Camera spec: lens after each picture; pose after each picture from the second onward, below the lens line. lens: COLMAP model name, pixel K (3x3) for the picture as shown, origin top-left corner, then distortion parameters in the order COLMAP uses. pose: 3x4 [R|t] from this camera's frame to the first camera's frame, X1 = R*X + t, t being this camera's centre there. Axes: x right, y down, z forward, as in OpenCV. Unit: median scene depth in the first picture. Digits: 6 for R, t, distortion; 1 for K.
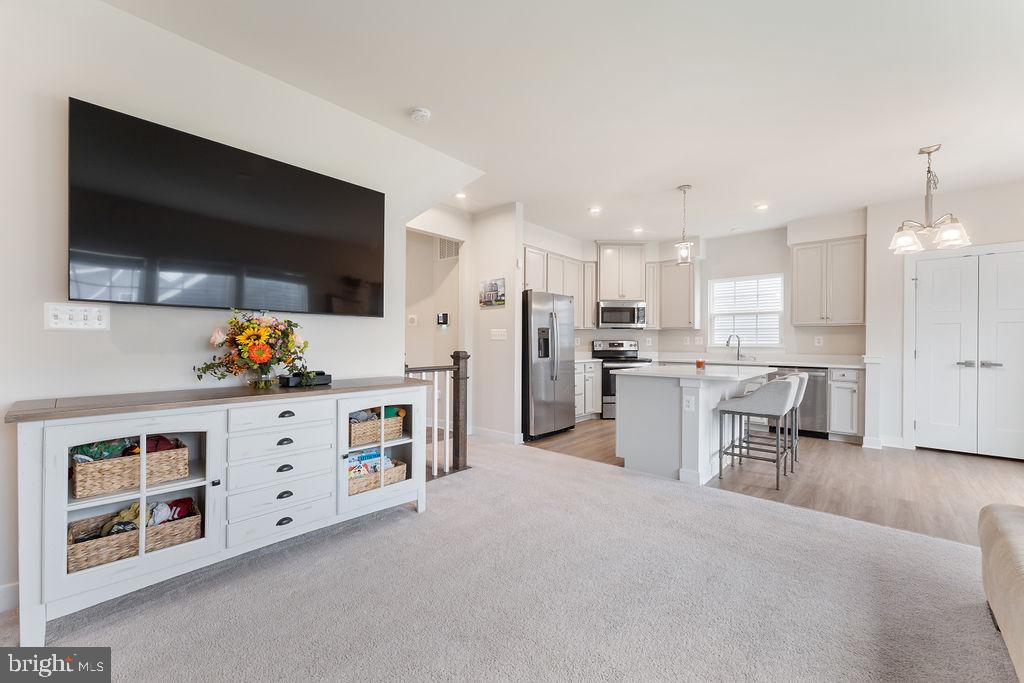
lens RADIAL K [[407.3, 0, 512.0], [0, 407.3, 341.5], [0, 0, 1]] dist [0.000479, 0.000062]
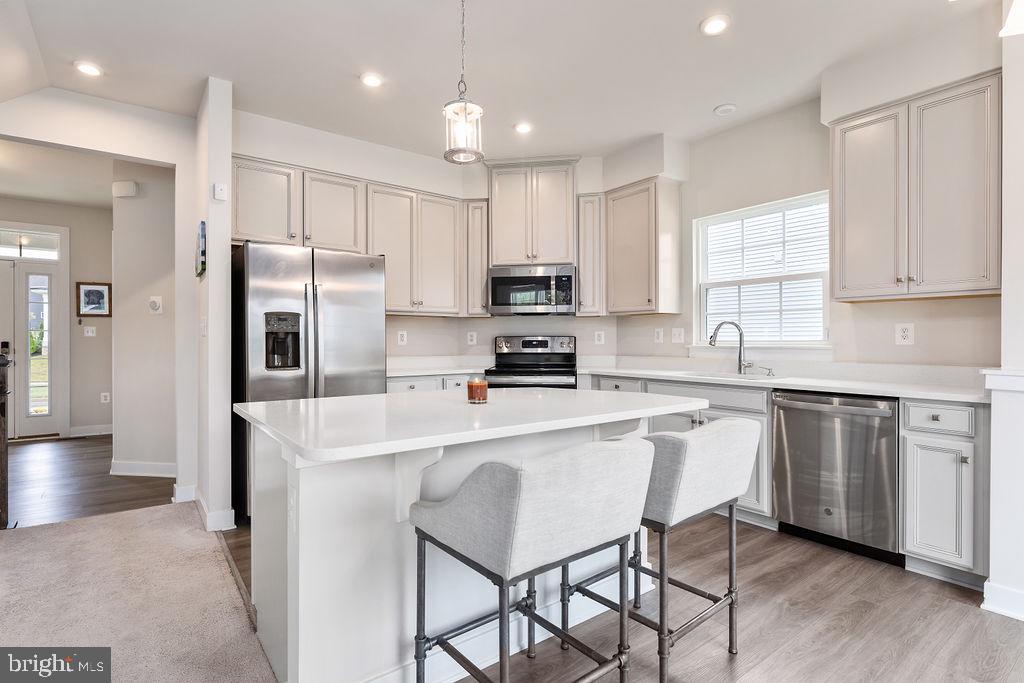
lens RADIAL K [[503.0, 0, 505.8], [0, 503.0, 337.2], [0, 0, 1]] dist [0.002727, -0.000452]
pose [[0.976411, -0.005925, -0.215841, 0.500806], [0.004737, 0.999971, -0.006020, 0.004151], [0.215870, 0.004856, 0.976410, 0.416510]]
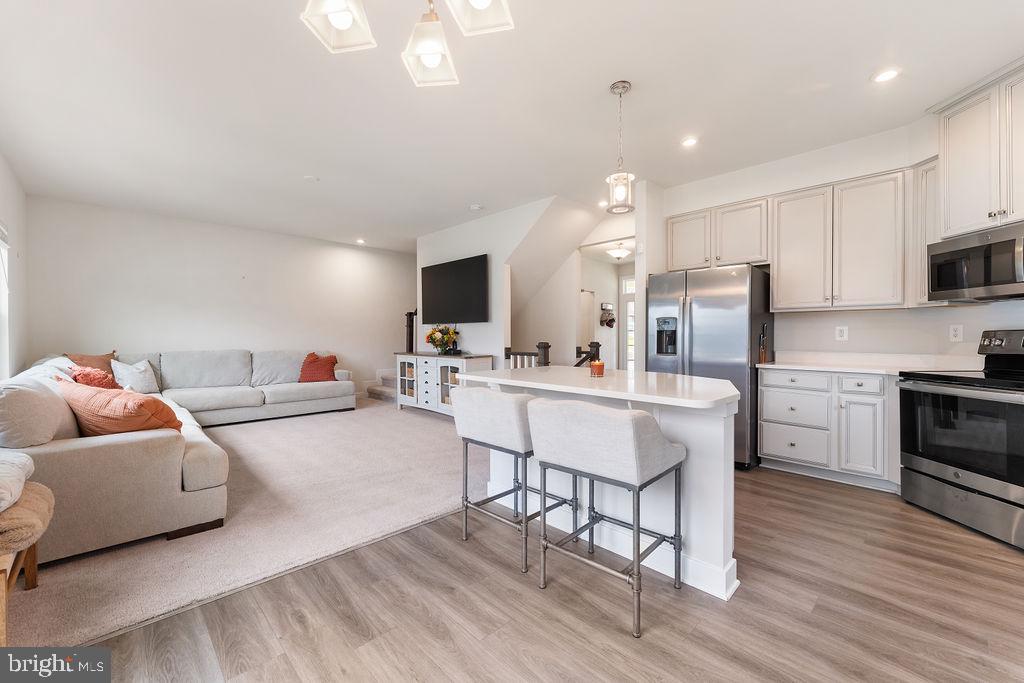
lens RADIAL K [[406.8, 0, 515.6], [0, 406.8, 335.3], [0, 0, 1]] dist [0.001256, 0.000044]
pose [[-0.058691, -0.005779, -0.998259, 0.892524], [0.001246, 0.999982, -0.005863, 0.005816], [0.998275, -0.001588, -0.058683, 0.740173]]
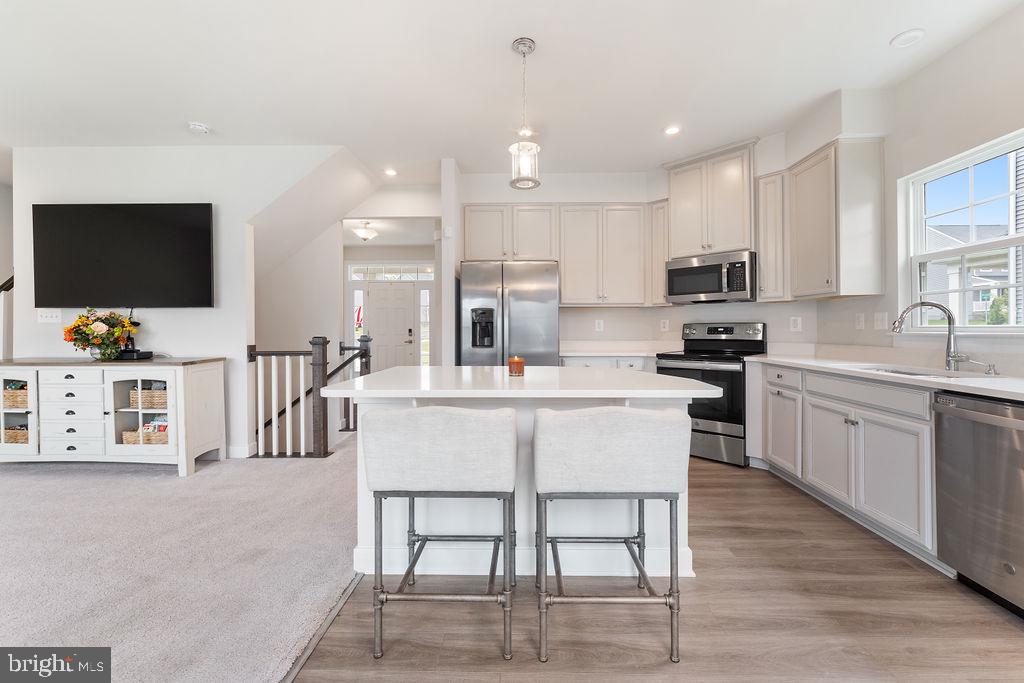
lens RADIAL K [[418.2, 0, 514.9], [0, 418.2, 328.4], [0, 0, 1]] dist [0.000407, 0.000172]
pose [[0.649540, -0.005785, -0.760305, 0.713511], [0.007051, 0.999974, -0.001585, 0.005618], [0.760295, -0.004332, 0.649564, 0.526956]]
